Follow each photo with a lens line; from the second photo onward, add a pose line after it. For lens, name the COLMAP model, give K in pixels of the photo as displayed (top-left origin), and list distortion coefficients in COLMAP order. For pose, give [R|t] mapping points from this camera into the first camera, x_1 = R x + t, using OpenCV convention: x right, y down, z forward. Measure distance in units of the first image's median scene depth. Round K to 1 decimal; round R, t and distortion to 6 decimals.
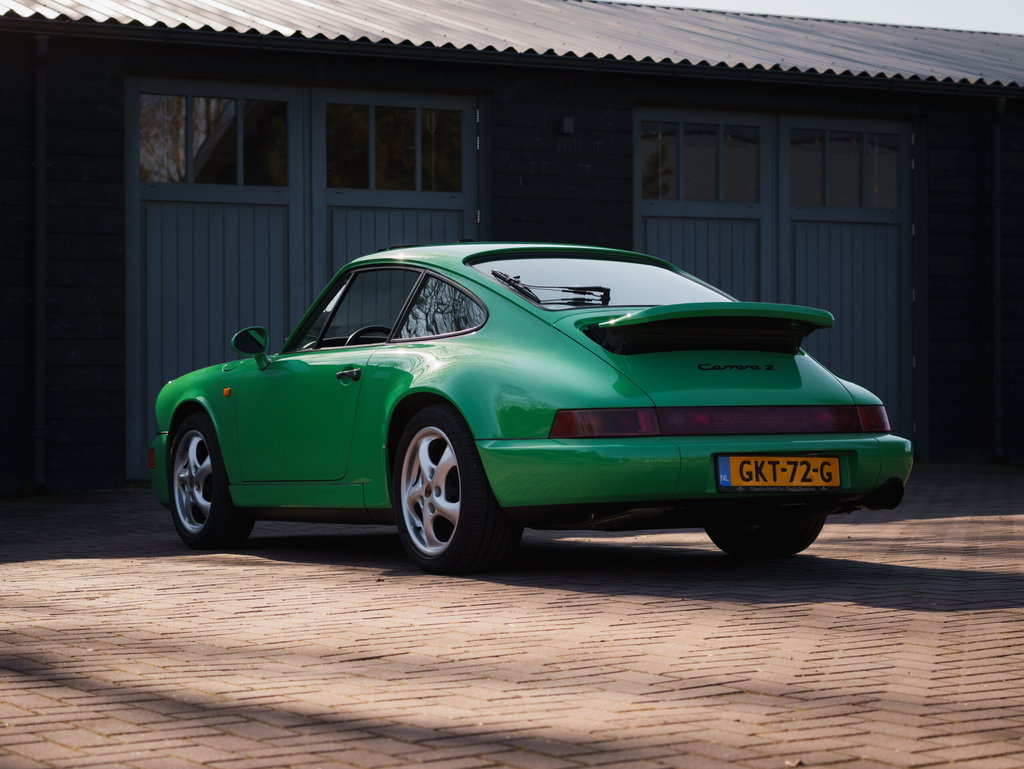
lens RADIAL K [[2125.8, 0, 506.1], [0, 2125.8, 384.4], [0, 0, 1]] dist [0.133009, 0.000000]
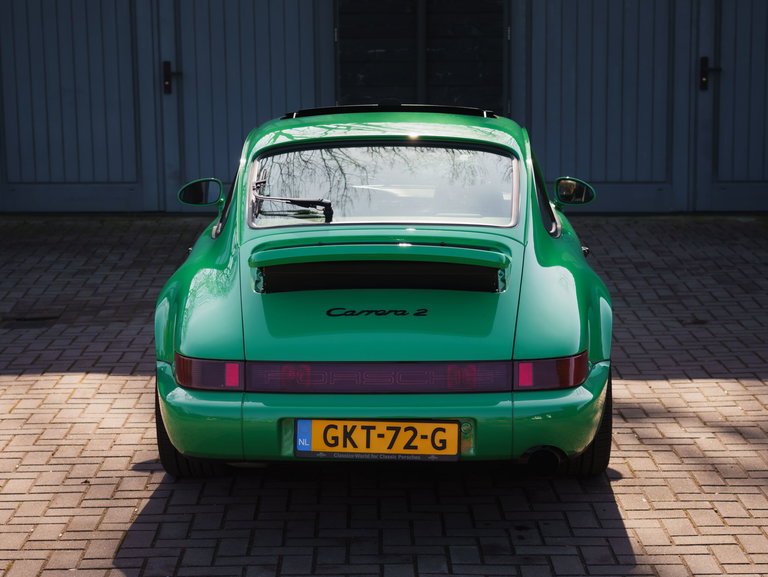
lens RADIAL K [[1856.8, 0, 416.3], [0, 1856.8, 309.5], [0, 0, 1]] dist [0.076542, 0.000000]
pose [[0.861168, 0.089979, -0.500293, 0.514353], [0.000505, 0.984057, 0.177853, -0.149436], [0.508320, -0.153414, 0.847393, 0.313549]]
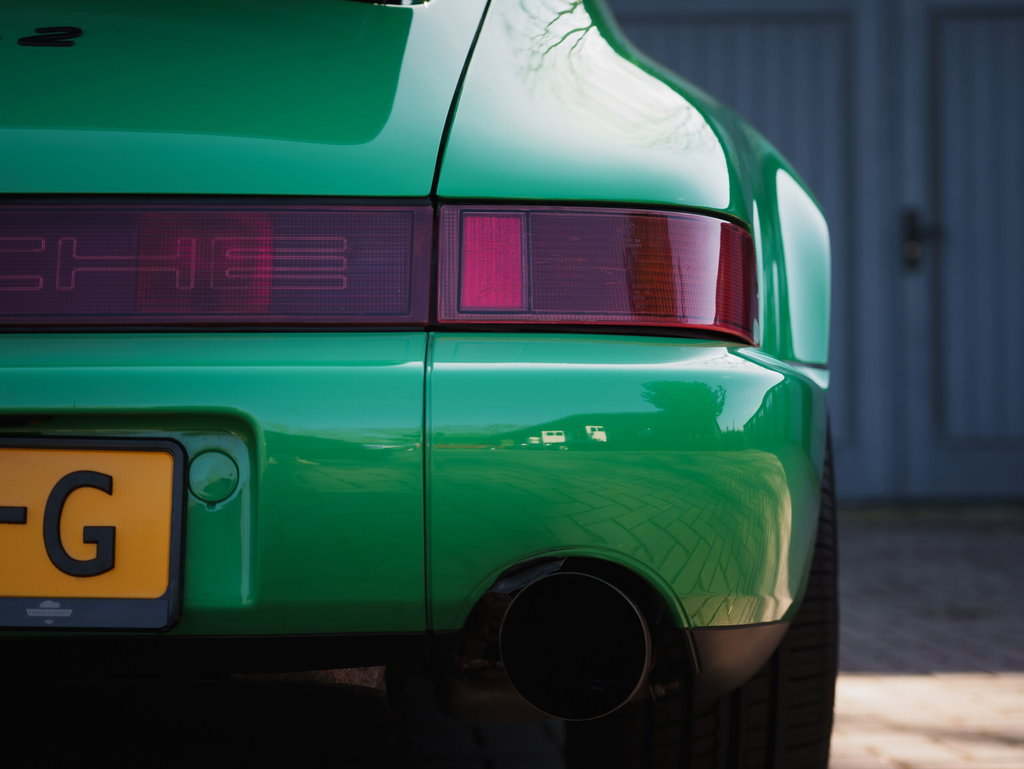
lens RADIAL K [[2503.1, 0, 513.0], [0, 2503.1, 382.7], [0, 0, 1]] dist [0.239923, 0.000000]
pose [[0.872624, -0.004089, -0.488375, 0.285292], [0.002735, 0.999990, -0.003485, 0.027785], [0.488384, 0.001705, 0.872627, 0.784417]]
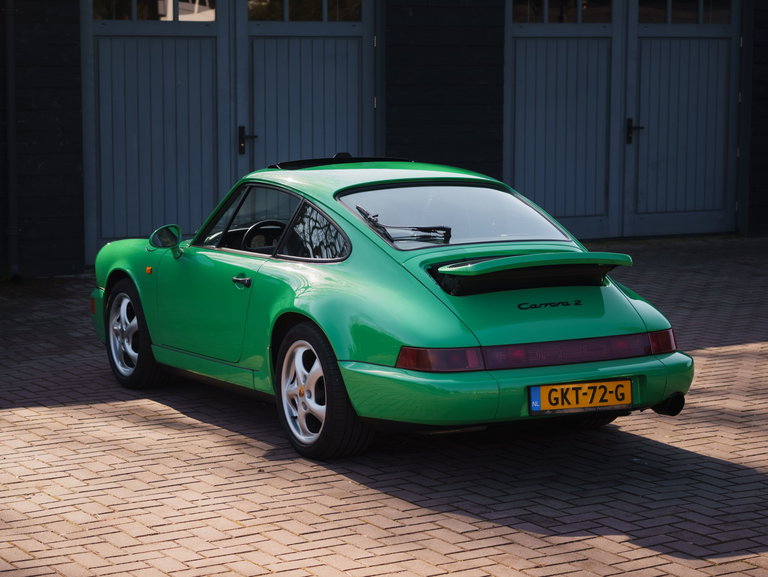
lens RADIAL K [[1754.7, 0, 381.7], [0, 1754.7, 291.4], [0, 0, 1]] dist [0.111605, 0.000000]
pose [[0.999659, 0.009913, -0.024165, 0.034470], [-0.006721, 0.991654, 0.128749, -0.141769], [0.025240, -0.128543, 0.991383, -0.007207]]
